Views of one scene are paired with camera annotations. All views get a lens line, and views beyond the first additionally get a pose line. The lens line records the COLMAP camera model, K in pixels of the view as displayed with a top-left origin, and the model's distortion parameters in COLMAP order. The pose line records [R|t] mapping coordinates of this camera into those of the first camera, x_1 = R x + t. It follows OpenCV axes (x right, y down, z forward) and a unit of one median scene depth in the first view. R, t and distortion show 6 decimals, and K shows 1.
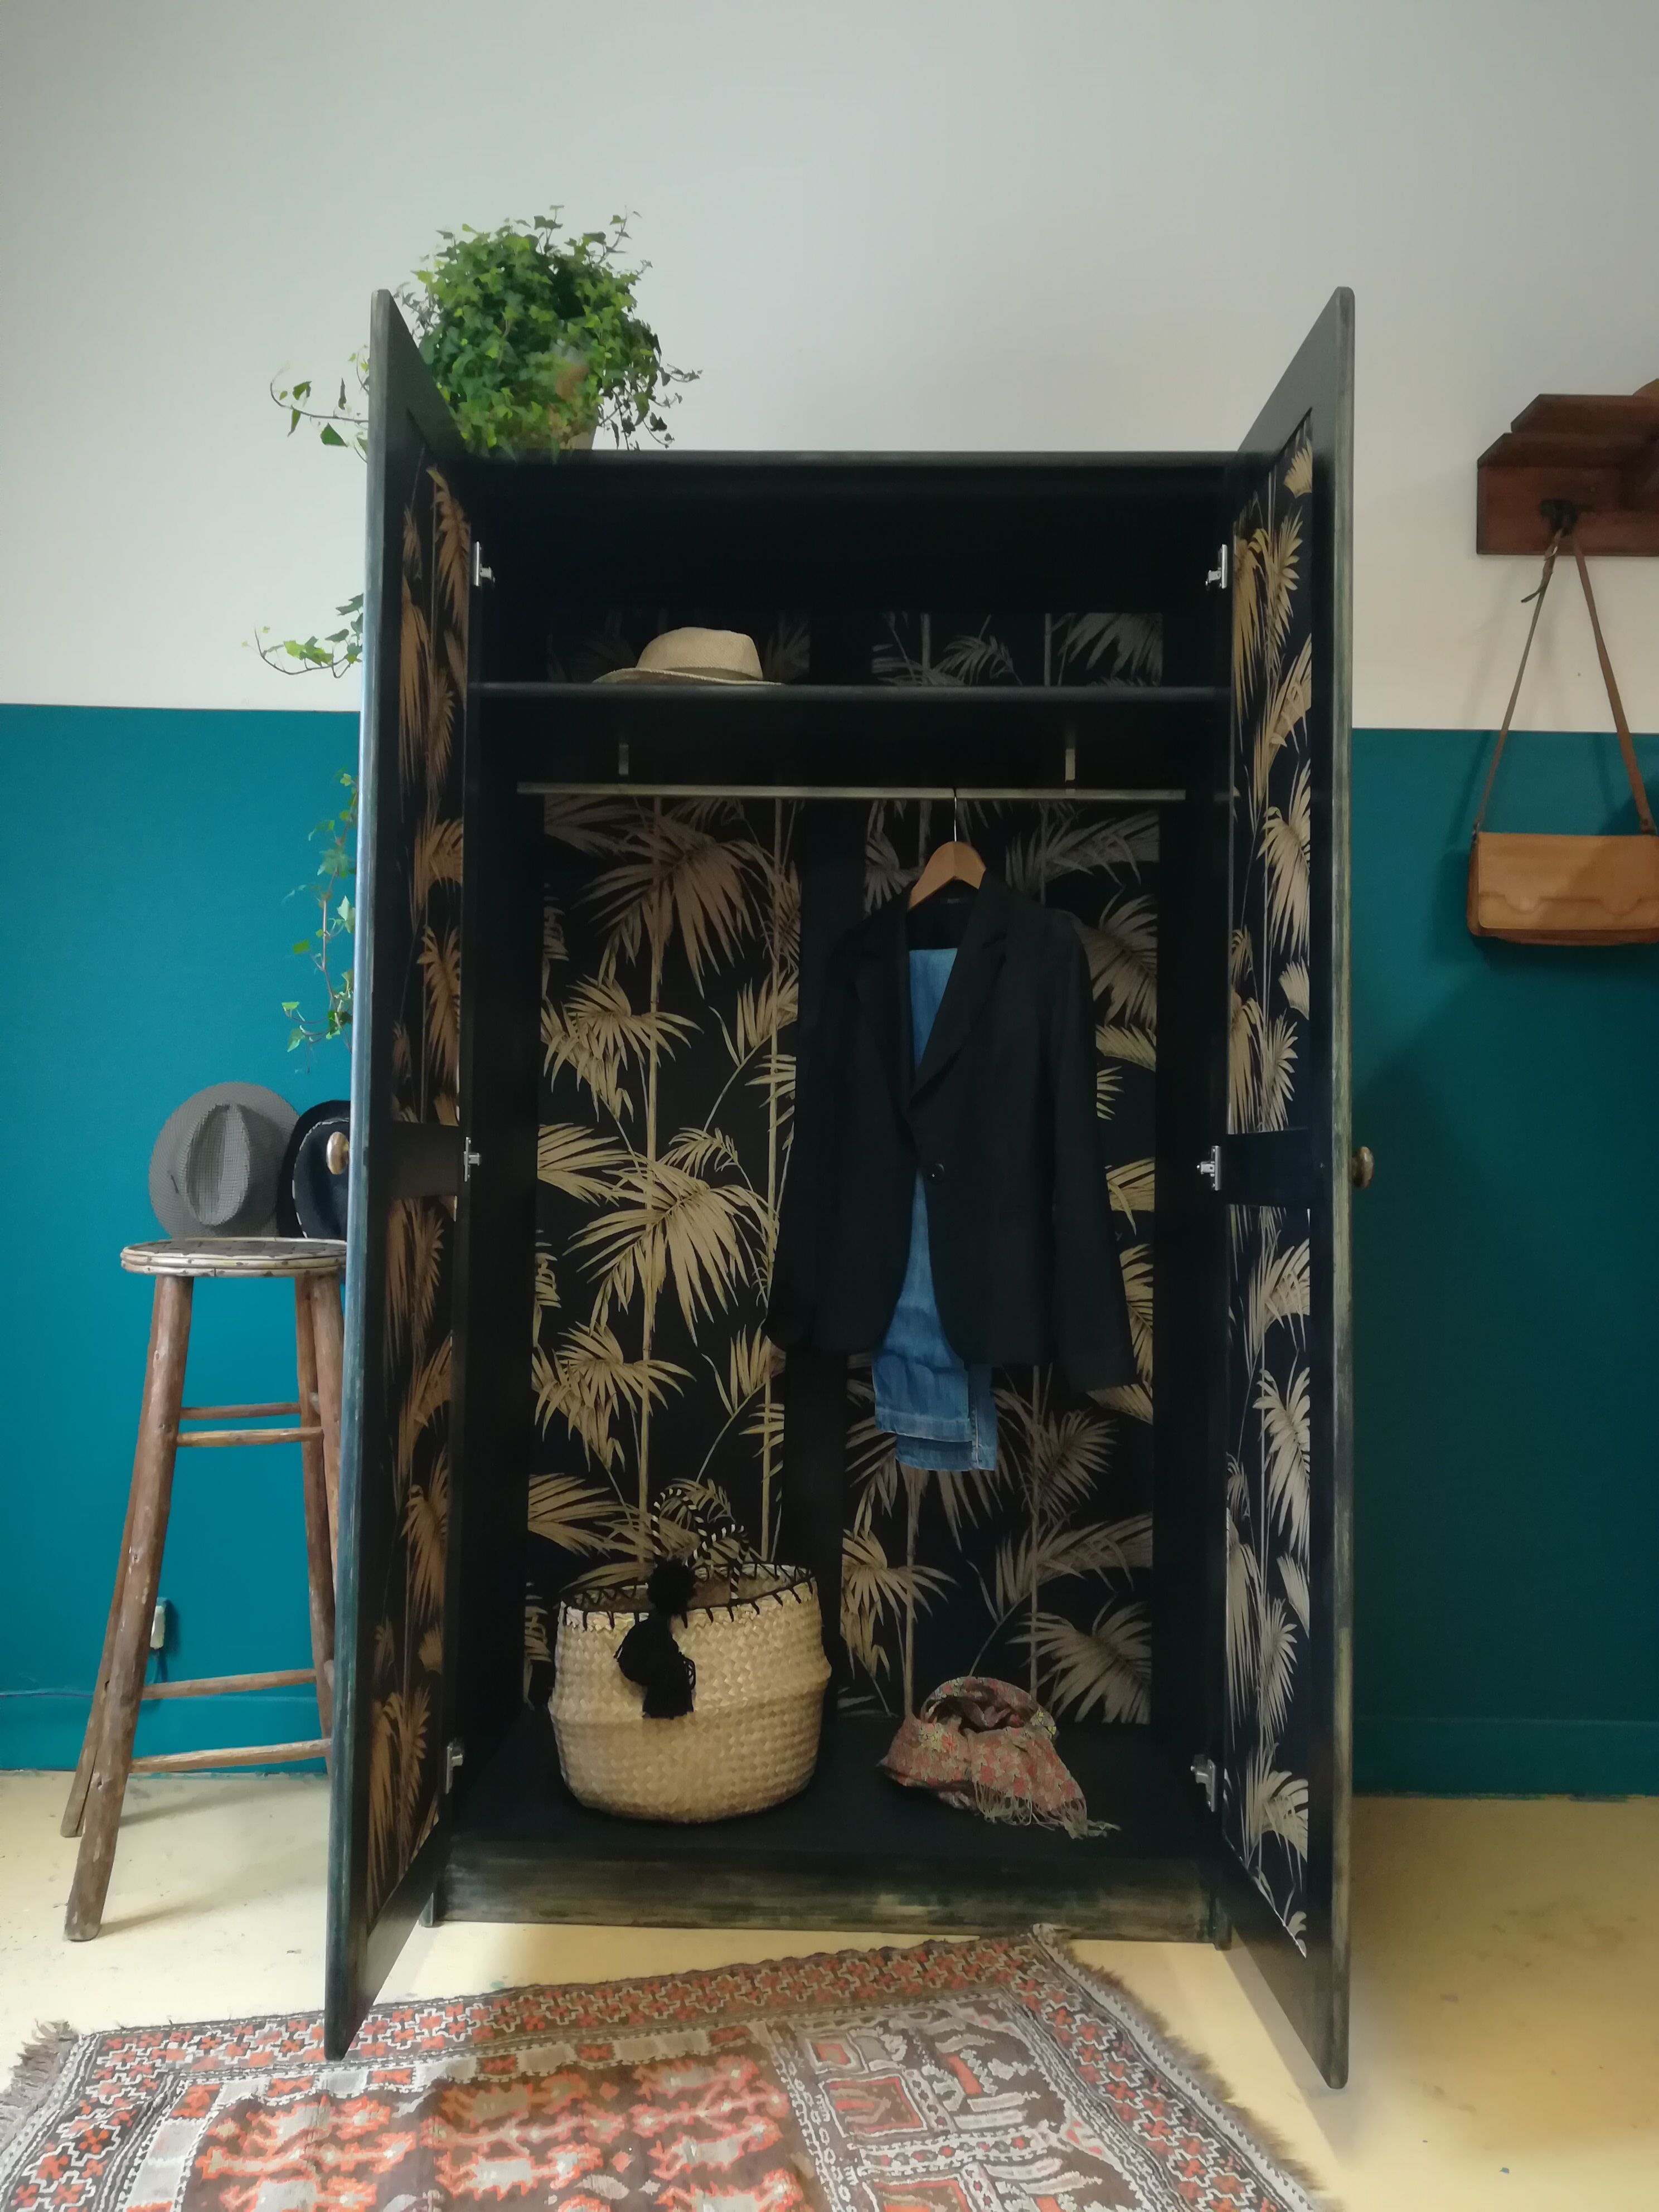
lens RADIAL K [[1797.4, 0, 828.9], [0, 1797.4, 1113.1], [0, 0, 1]] dist [0.069399, -0.039742]
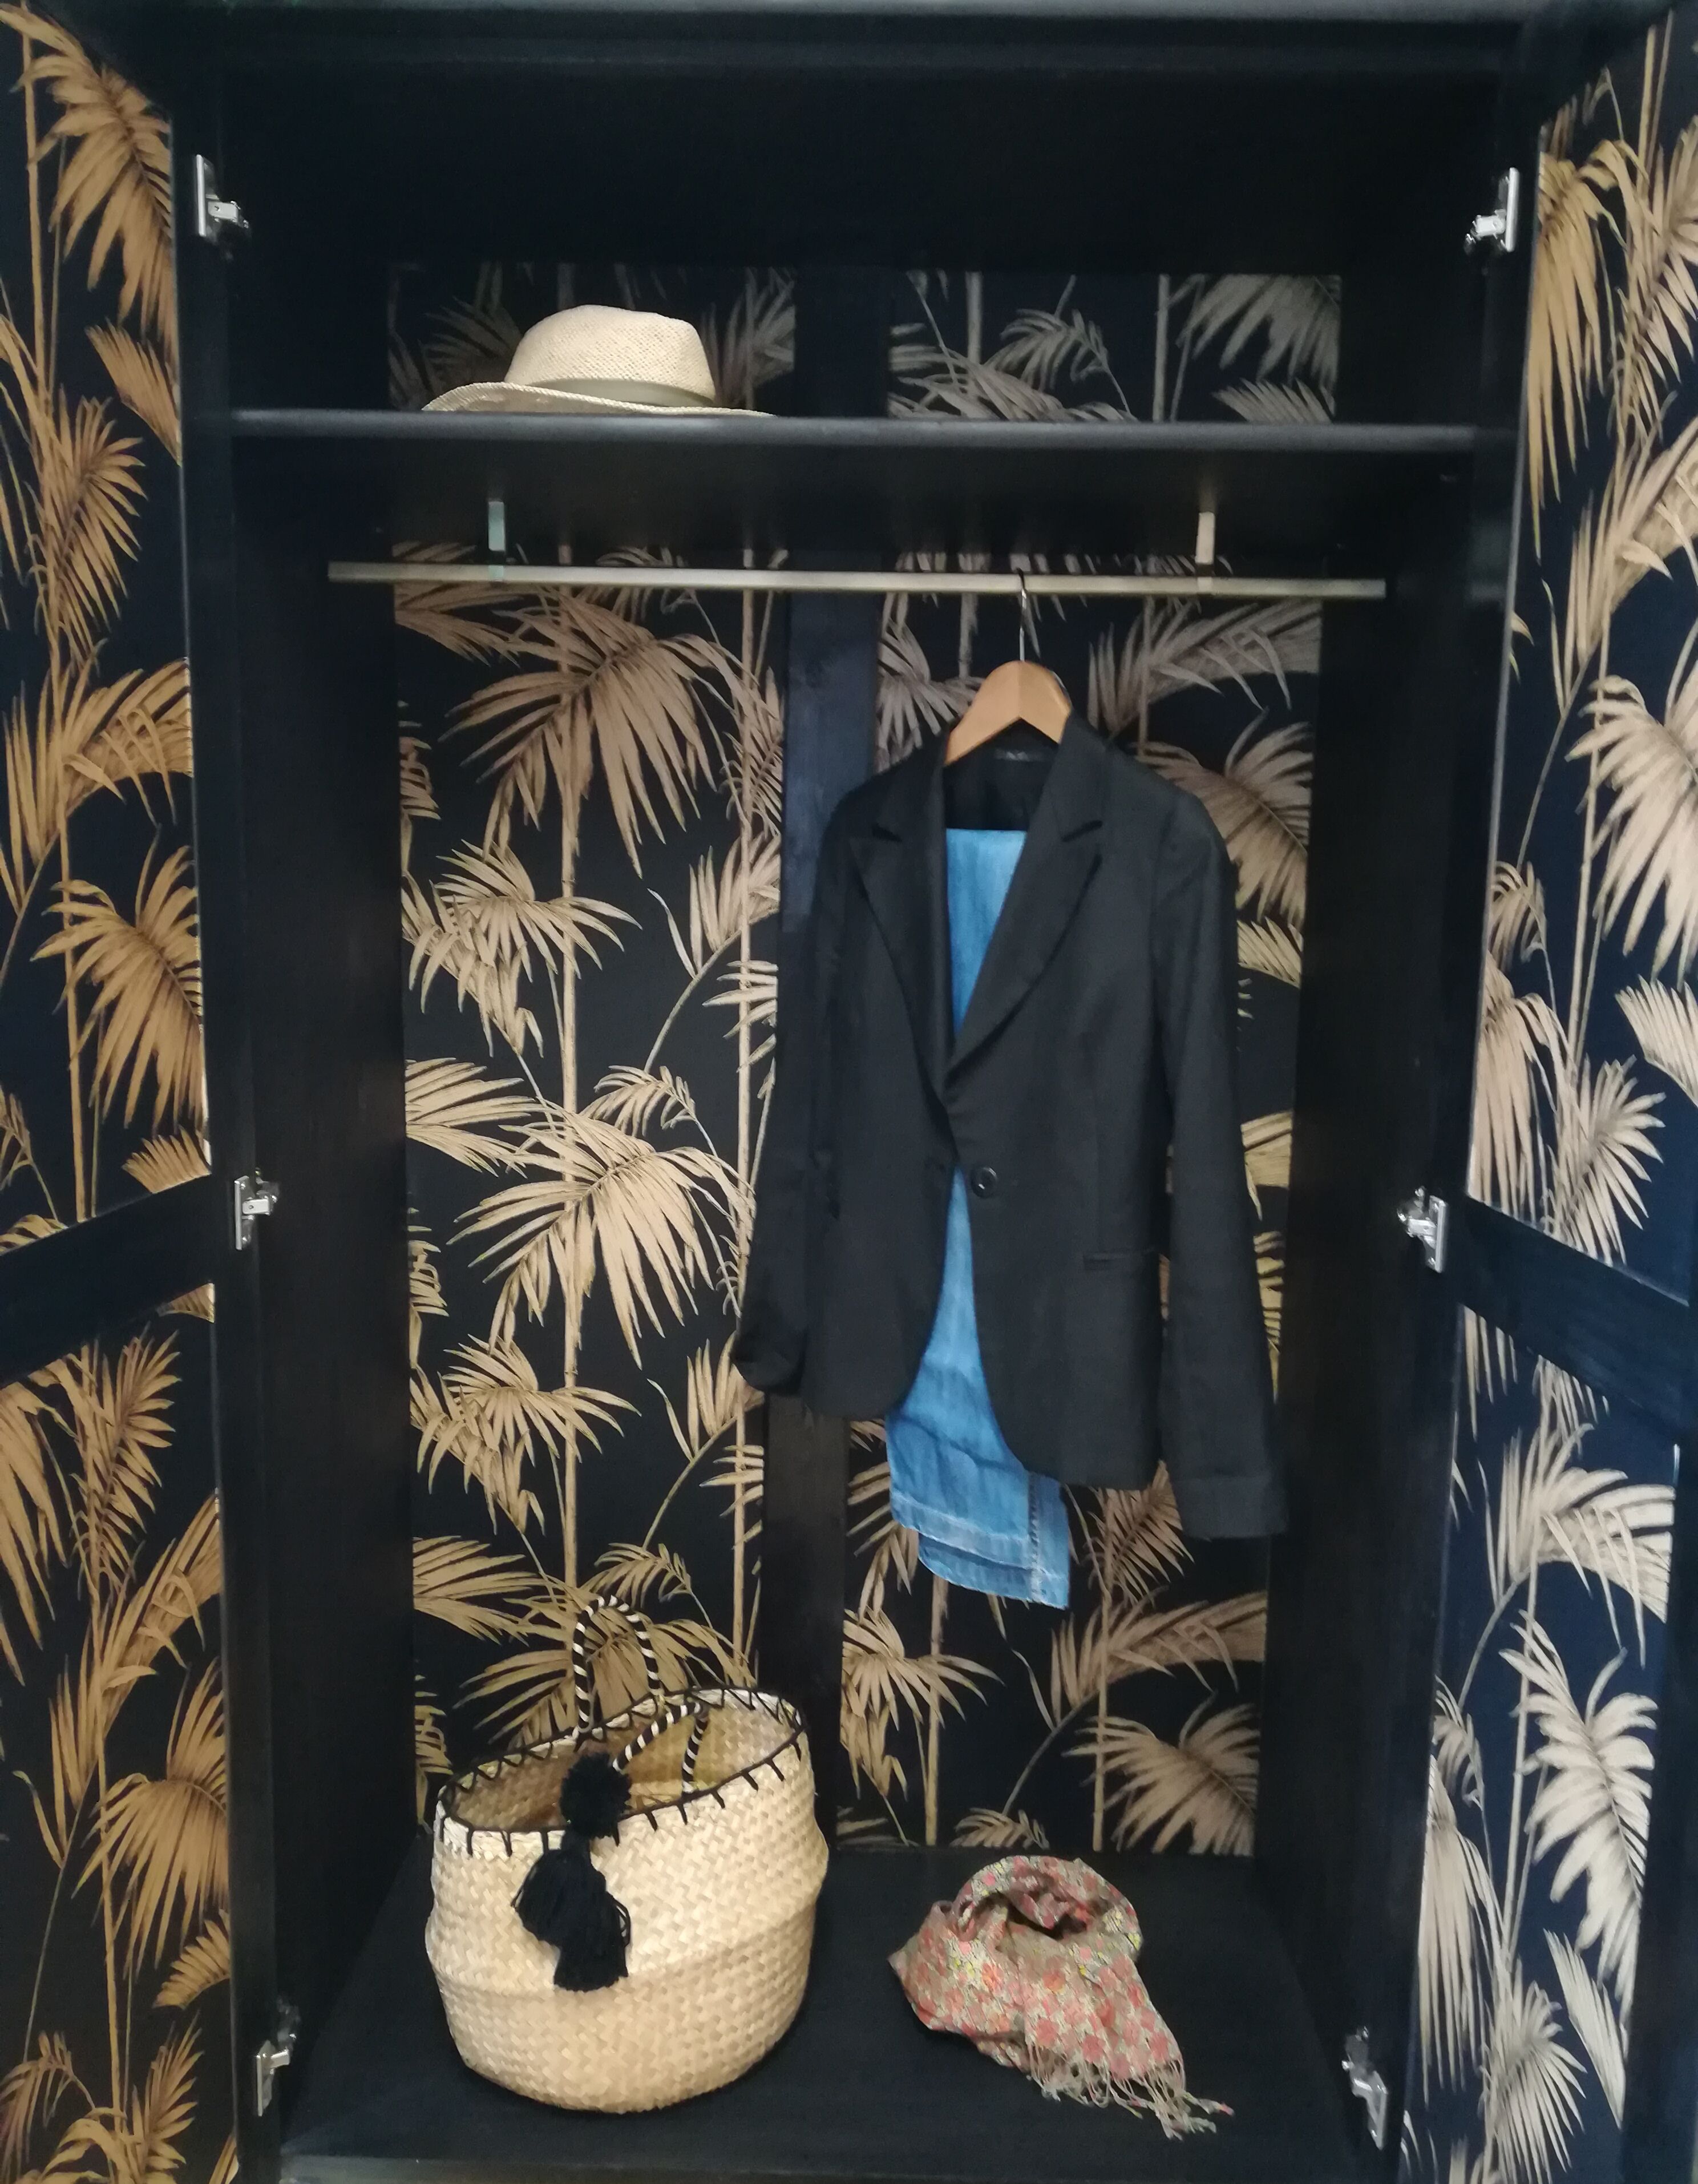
lens RADIAL K [[1817.0, 0, 857.5], [0, 1817.0, 1116.9], [0, 0, 1]] dist [0.052250, -0.072178]
pose [[0.999884, -0.000141, 0.015256, 0.001864], [-0.002611, 0.983634, 0.180161, -0.099515], [-0.015031, -0.180180, 0.983519, 0.307981]]
